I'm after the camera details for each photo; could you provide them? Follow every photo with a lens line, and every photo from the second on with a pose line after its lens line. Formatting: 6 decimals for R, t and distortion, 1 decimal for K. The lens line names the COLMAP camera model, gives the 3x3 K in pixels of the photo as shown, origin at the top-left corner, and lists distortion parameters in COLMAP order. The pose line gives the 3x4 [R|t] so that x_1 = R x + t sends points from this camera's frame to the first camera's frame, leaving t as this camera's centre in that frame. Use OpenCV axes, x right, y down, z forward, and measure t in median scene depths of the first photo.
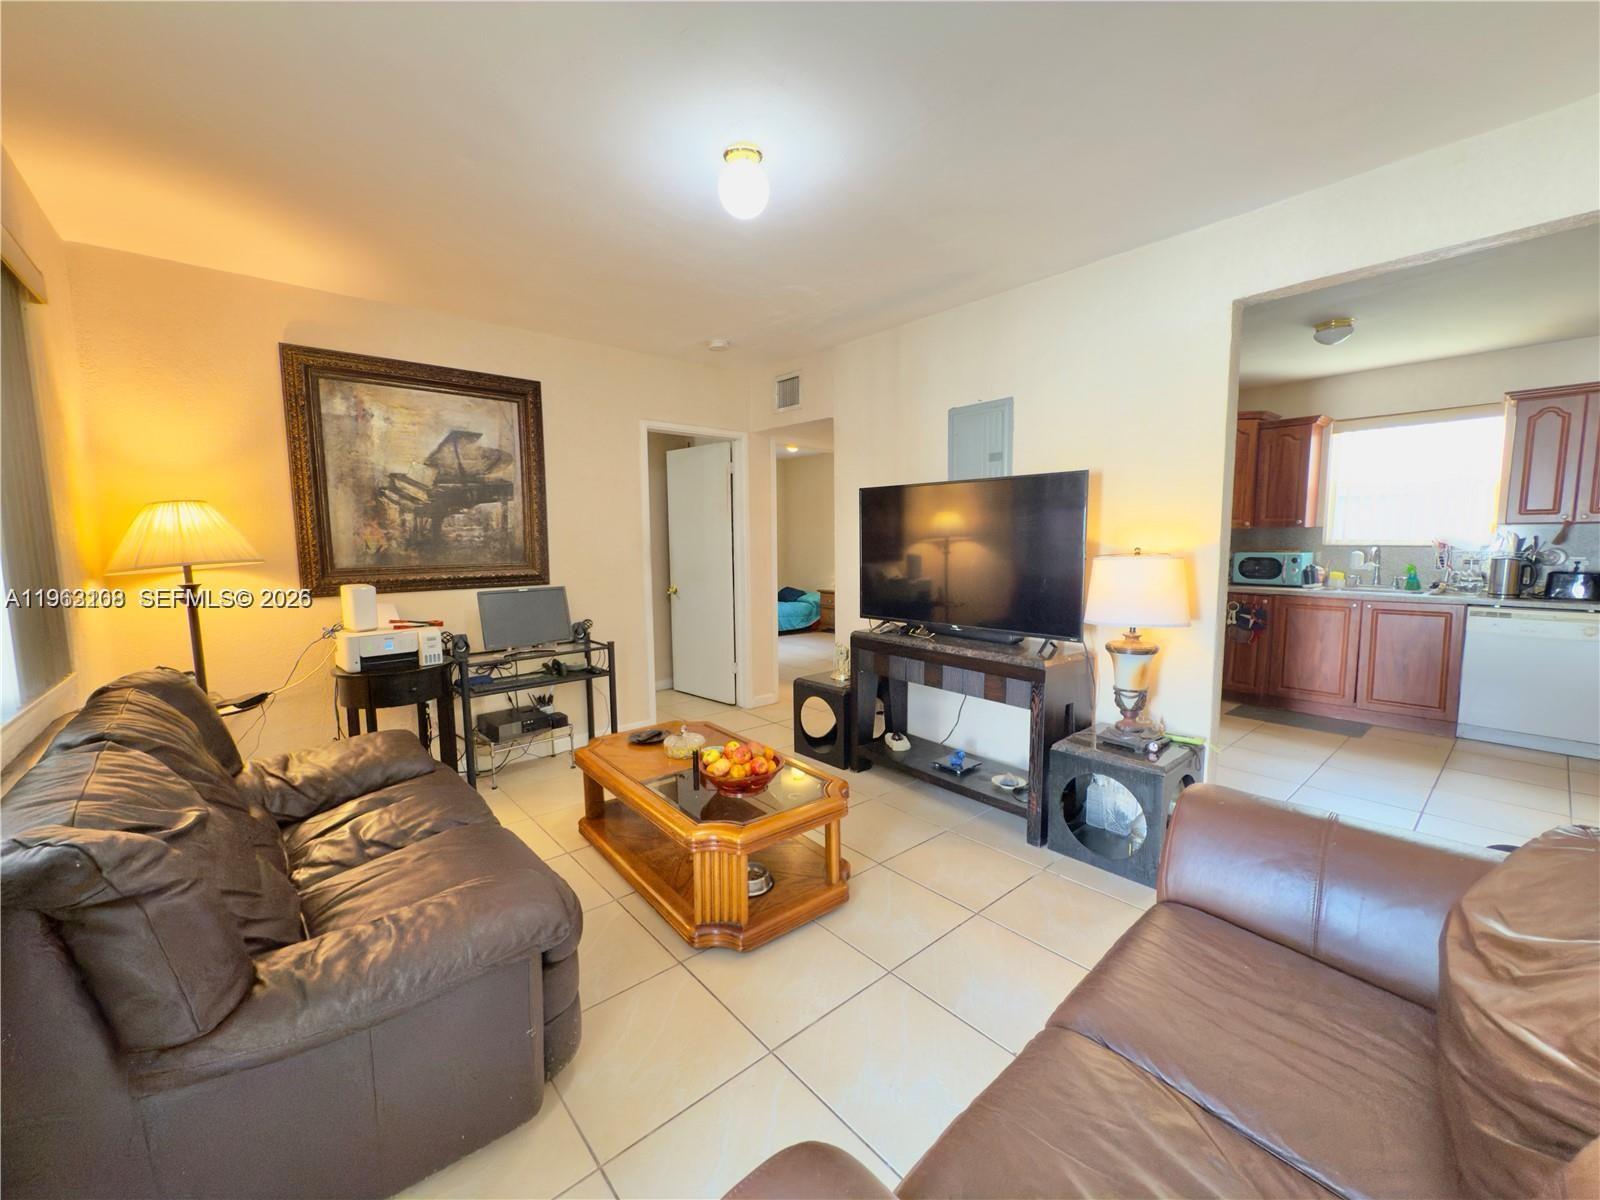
lens RADIAL K [[635.5, 0, 803.1], [0, 635.5, 597.9], [0, 0, 1]] dist [-0.003042, -0.000461]
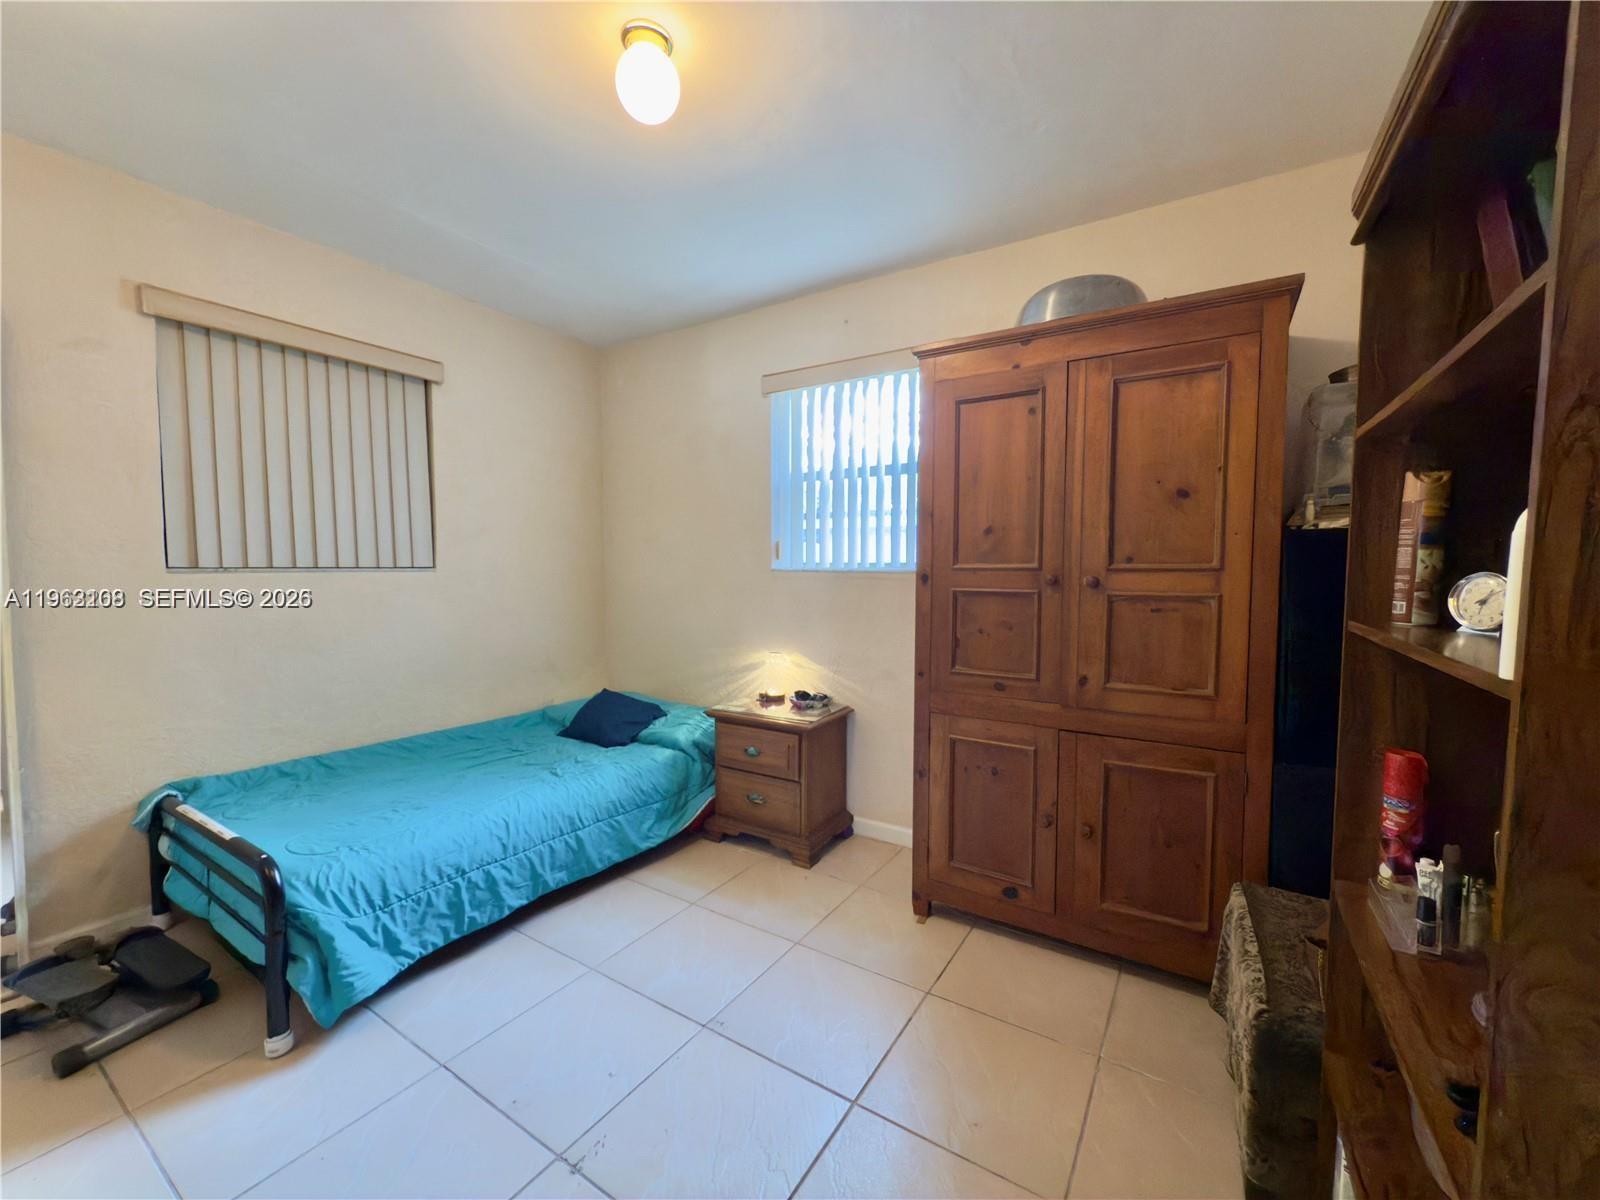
lens RADIAL K [[635.5, 0, 801.9], [0, 635.5, 603.3], [0, 0, 1]] dist [-0.003042, -0.000461]
pose [[0.957251, -0.013161, 0.288960, -0.023240], [0.023765, 0.999165, -0.033219, -0.055459], [-0.288282, 0.038666, 0.956765, 0.666132]]
